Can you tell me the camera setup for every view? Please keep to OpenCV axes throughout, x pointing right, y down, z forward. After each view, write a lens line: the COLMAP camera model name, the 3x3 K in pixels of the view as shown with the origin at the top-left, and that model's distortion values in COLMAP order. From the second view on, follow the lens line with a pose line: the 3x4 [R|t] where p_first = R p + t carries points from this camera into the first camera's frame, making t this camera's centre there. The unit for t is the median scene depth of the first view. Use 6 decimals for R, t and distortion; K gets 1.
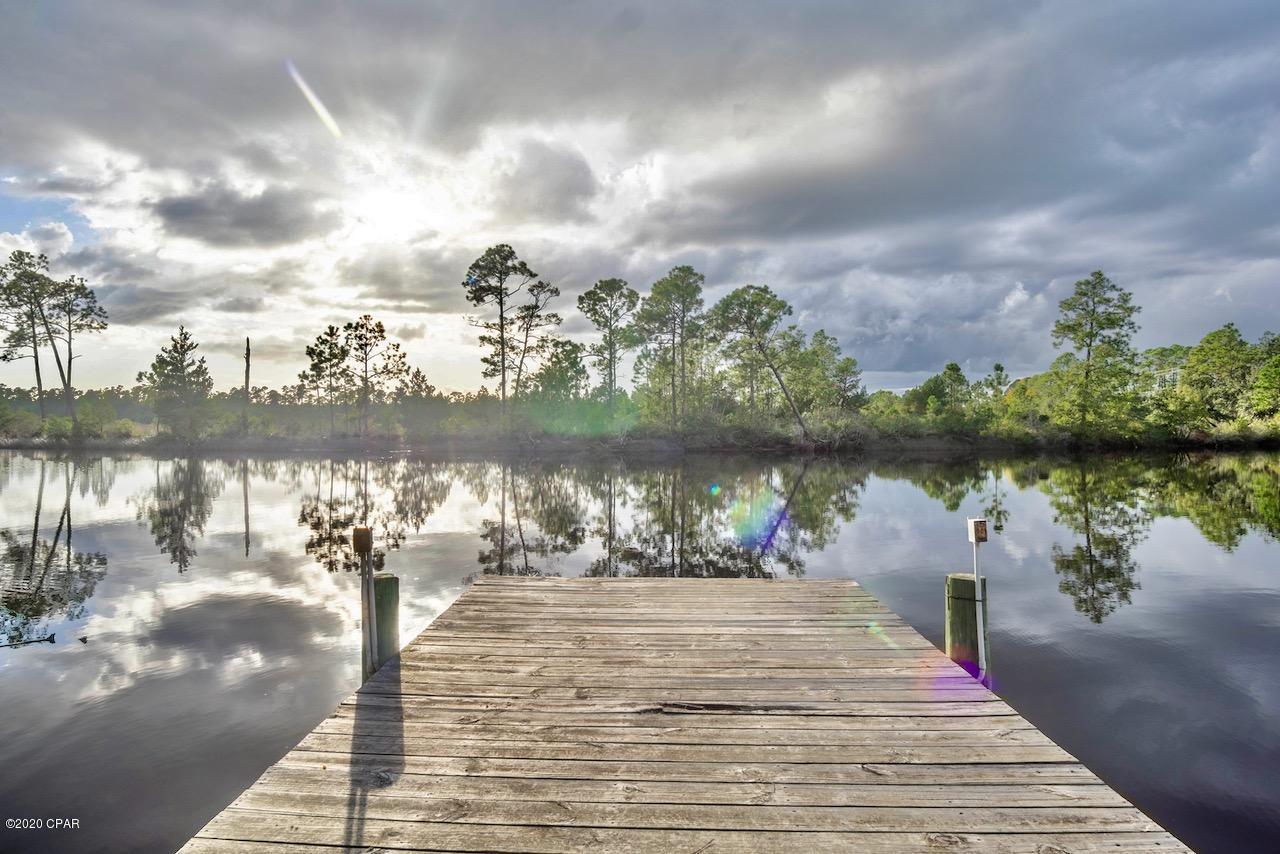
lens RADIAL K [[687.7, 0, 641.4], [0, 687.7, 433.9], [0, 0, 1]] dist [-0.022031, 0.002489]
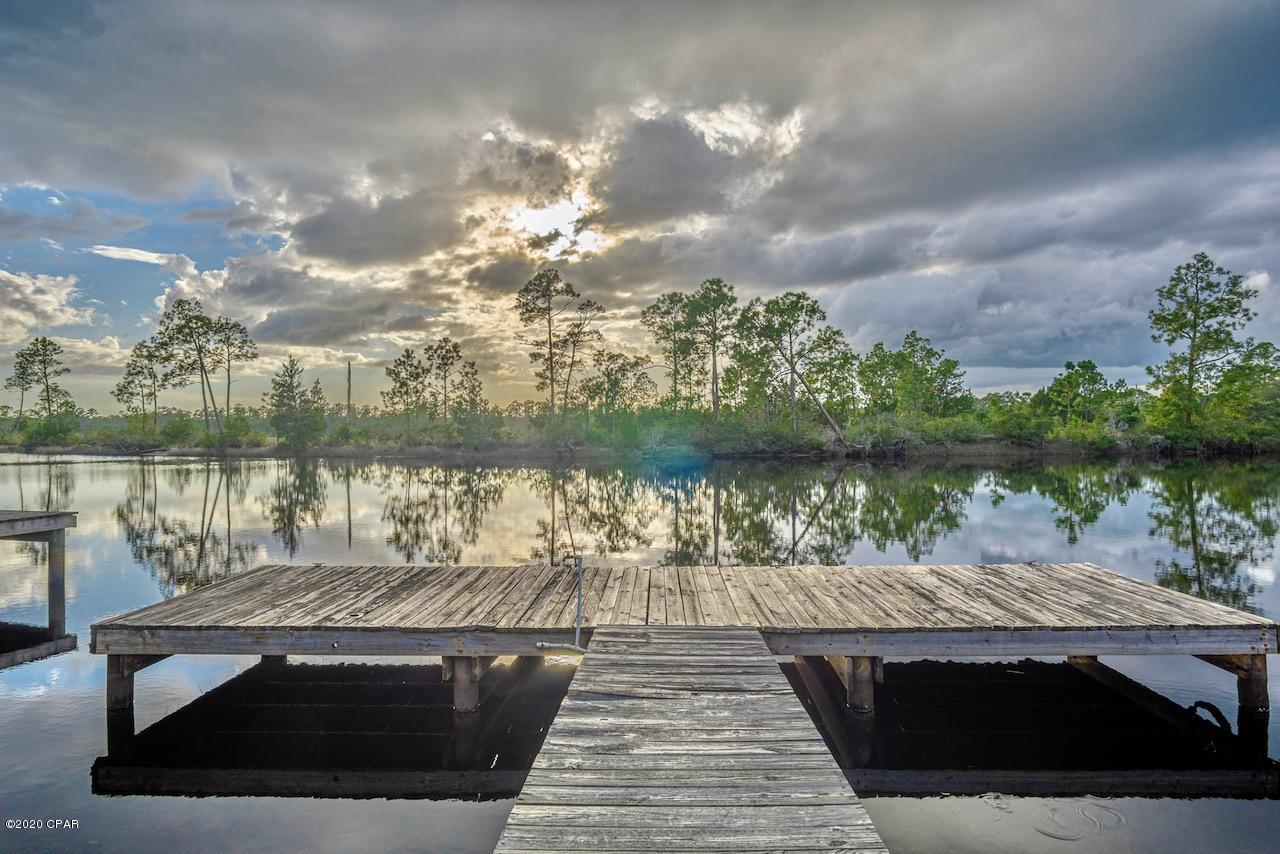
lens RADIAL K [[687.7, 0, 641.4], [0, 687.7, 433.9], [0, 0, 1]] dist [-0.022031, 0.002489]
pose [[0.972688, -0.010425, -0.231884, 0.181530], [0.007641, 0.999888, -0.012900, 0.002601], [0.231992, 0.010775, 0.972658, -0.029372]]
